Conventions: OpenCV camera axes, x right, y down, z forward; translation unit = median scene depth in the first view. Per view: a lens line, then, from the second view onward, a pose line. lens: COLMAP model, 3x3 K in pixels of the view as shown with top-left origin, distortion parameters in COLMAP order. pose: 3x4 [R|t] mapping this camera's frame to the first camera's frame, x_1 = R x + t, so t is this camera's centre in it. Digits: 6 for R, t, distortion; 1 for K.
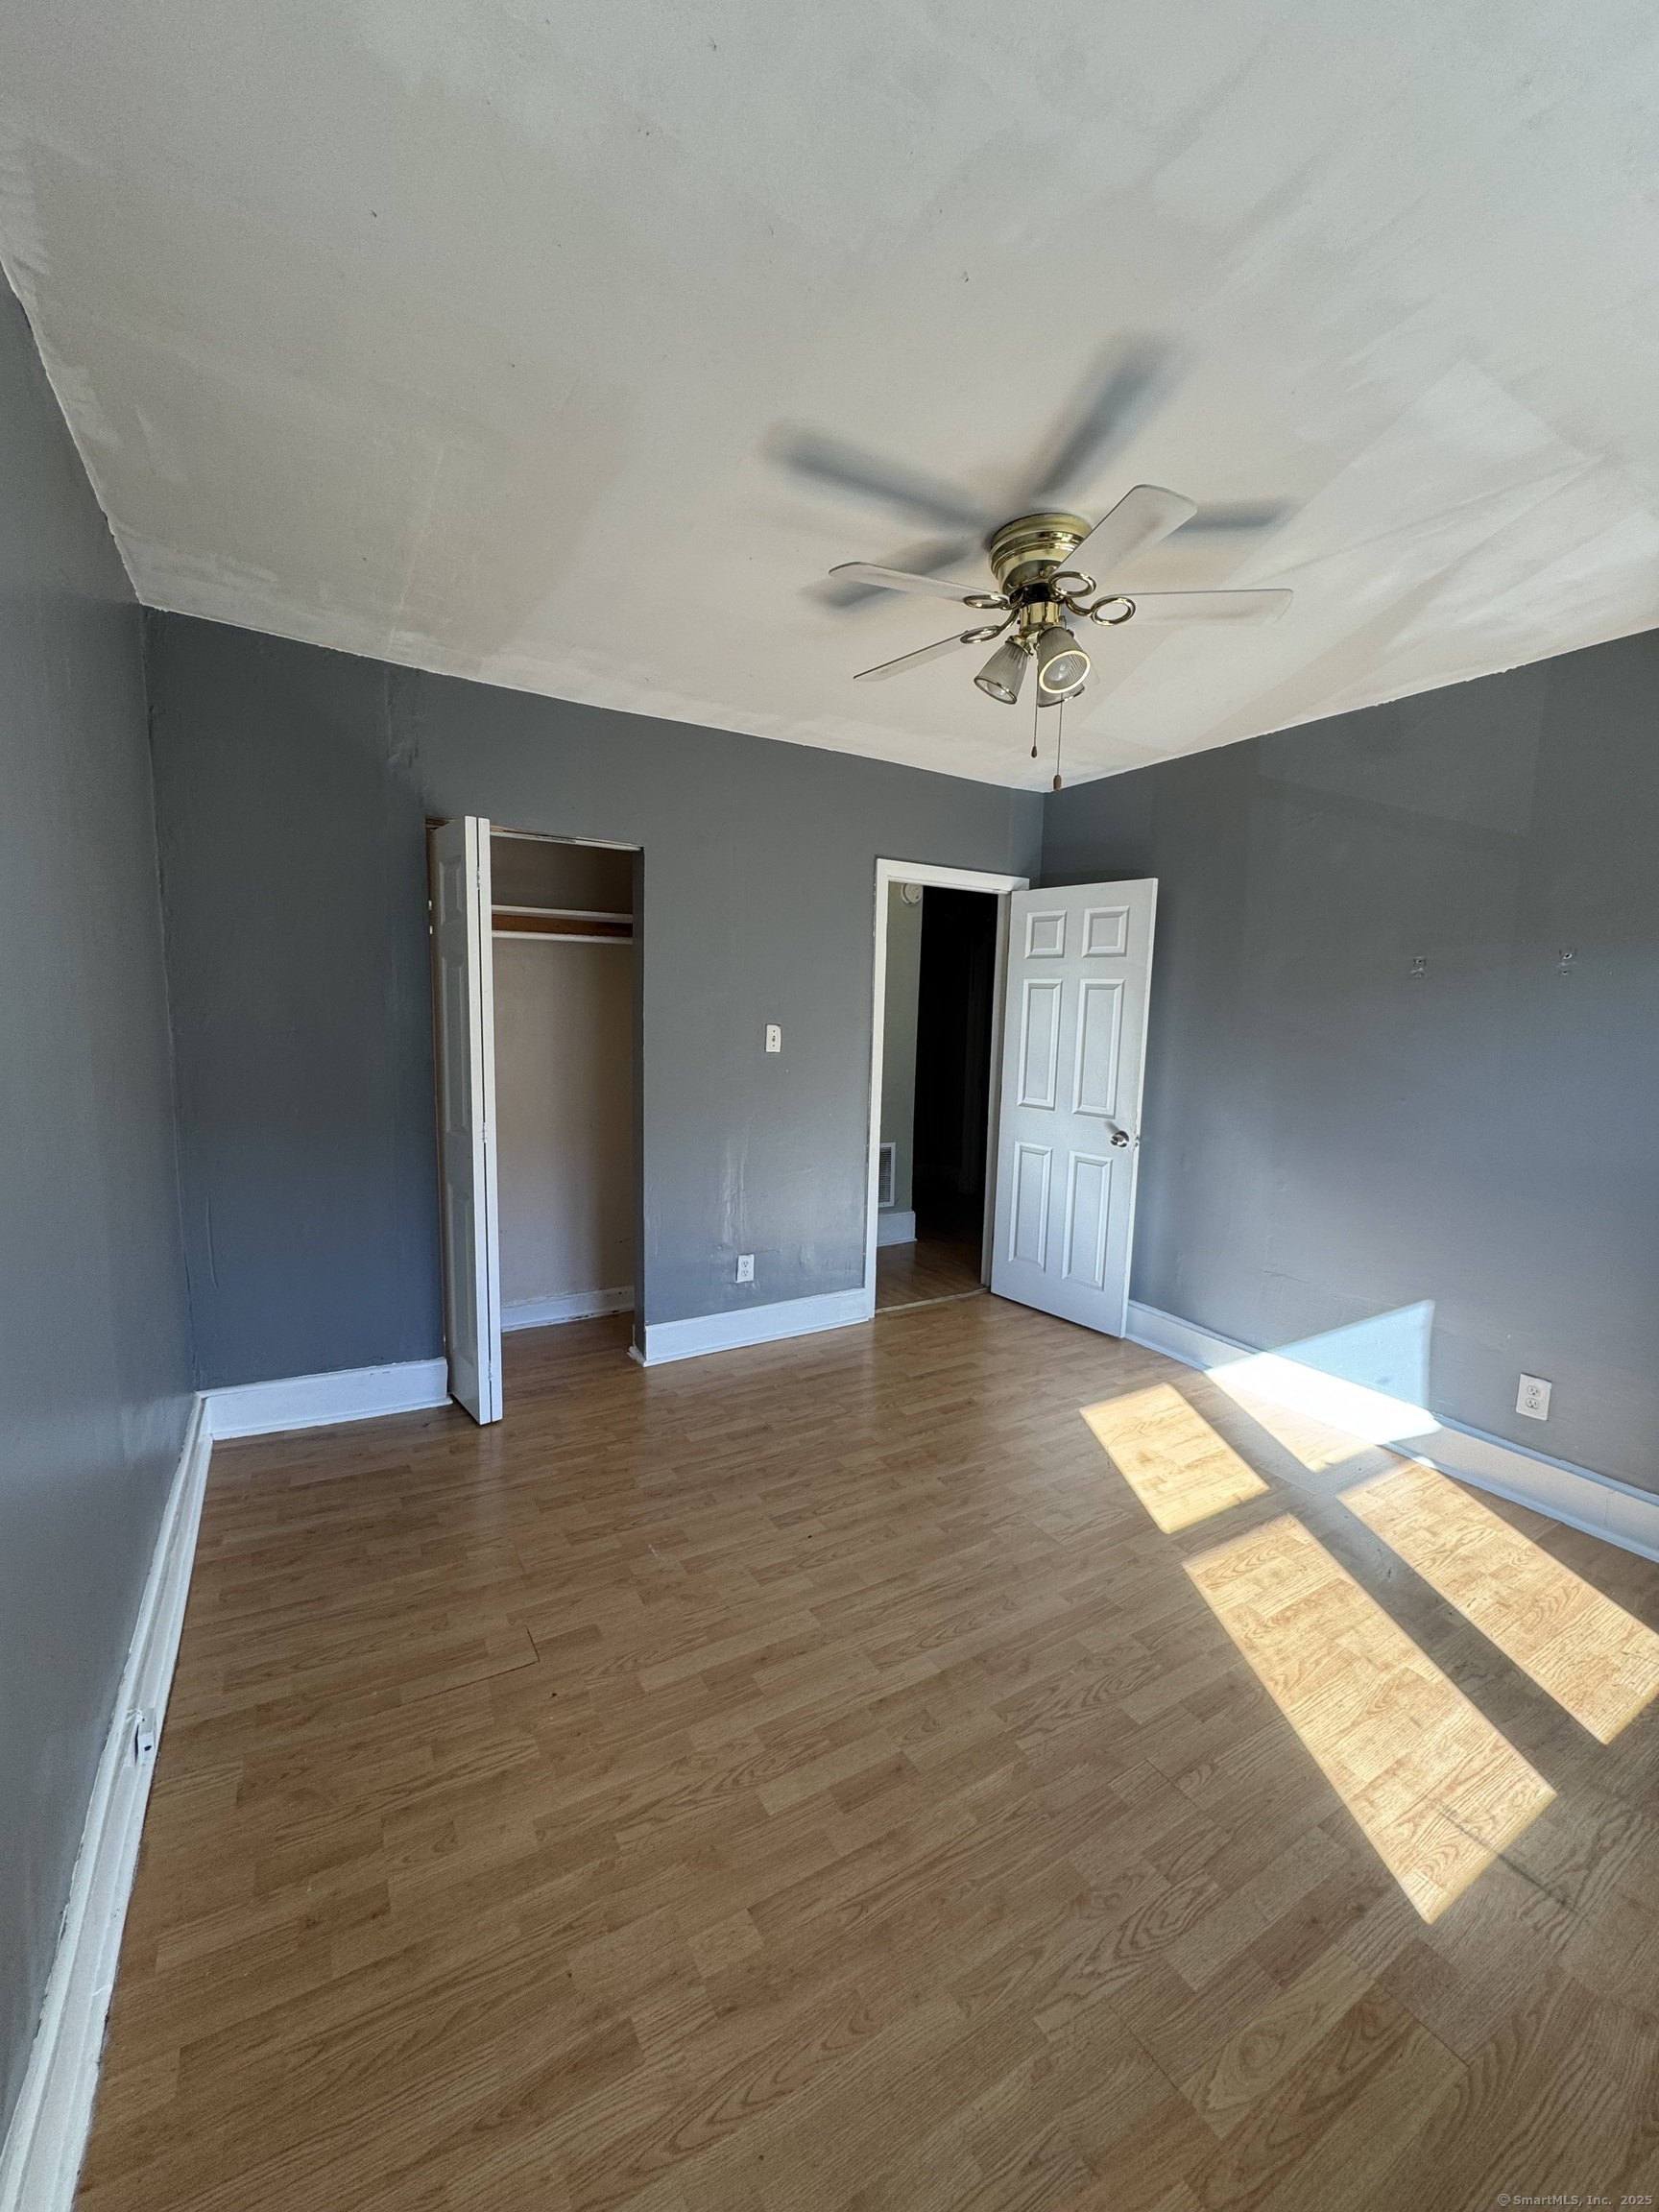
lens RADIAL K [[884.9, 0, 829.5], [0, 884.9, 1106.0], [0, 0, 1]] dist [-0.000698, -0.000016]
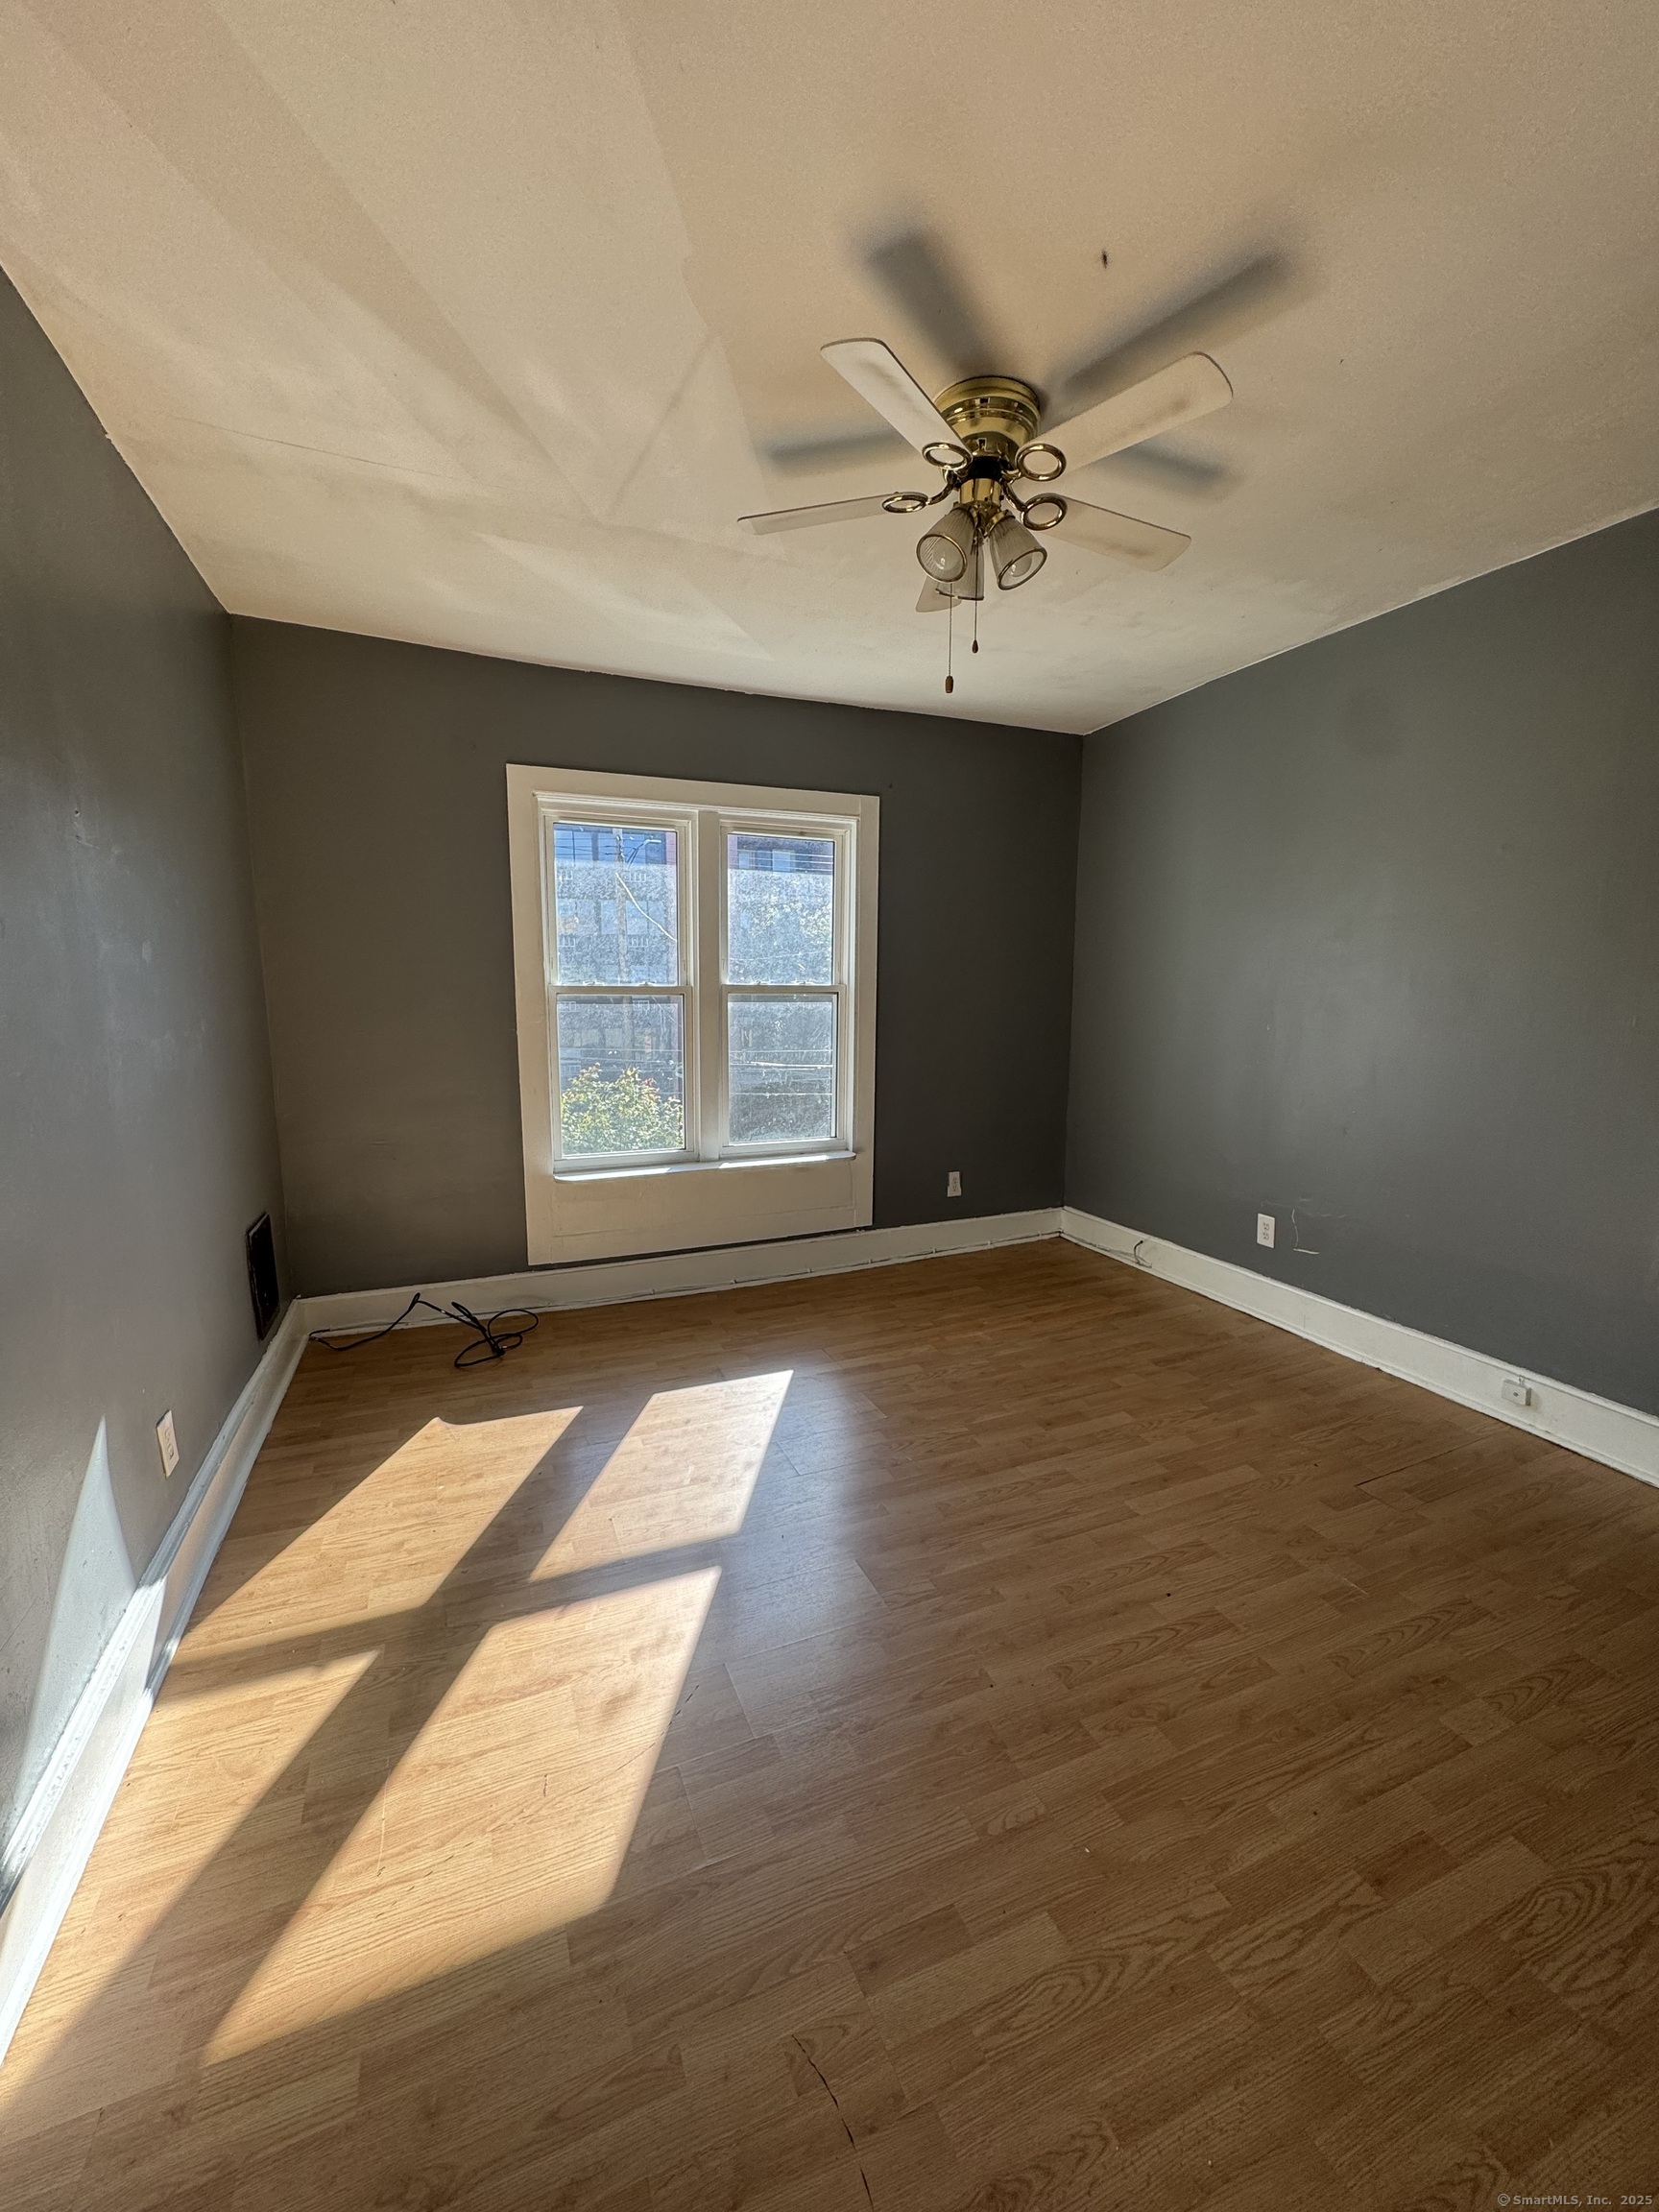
lens RADIAL K [[884.9, 0, 829.5], [0, 884.9, 1106.0], [0, 0, 1]] dist [-0.000698, -0.000016]
pose [[-0.989155, -0.048790, 0.138537, 0.204532], [-0.011832, 0.966620, 0.255942, -0.150868], [-0.146400, 0.251527, -0.956714, 1.813573]]
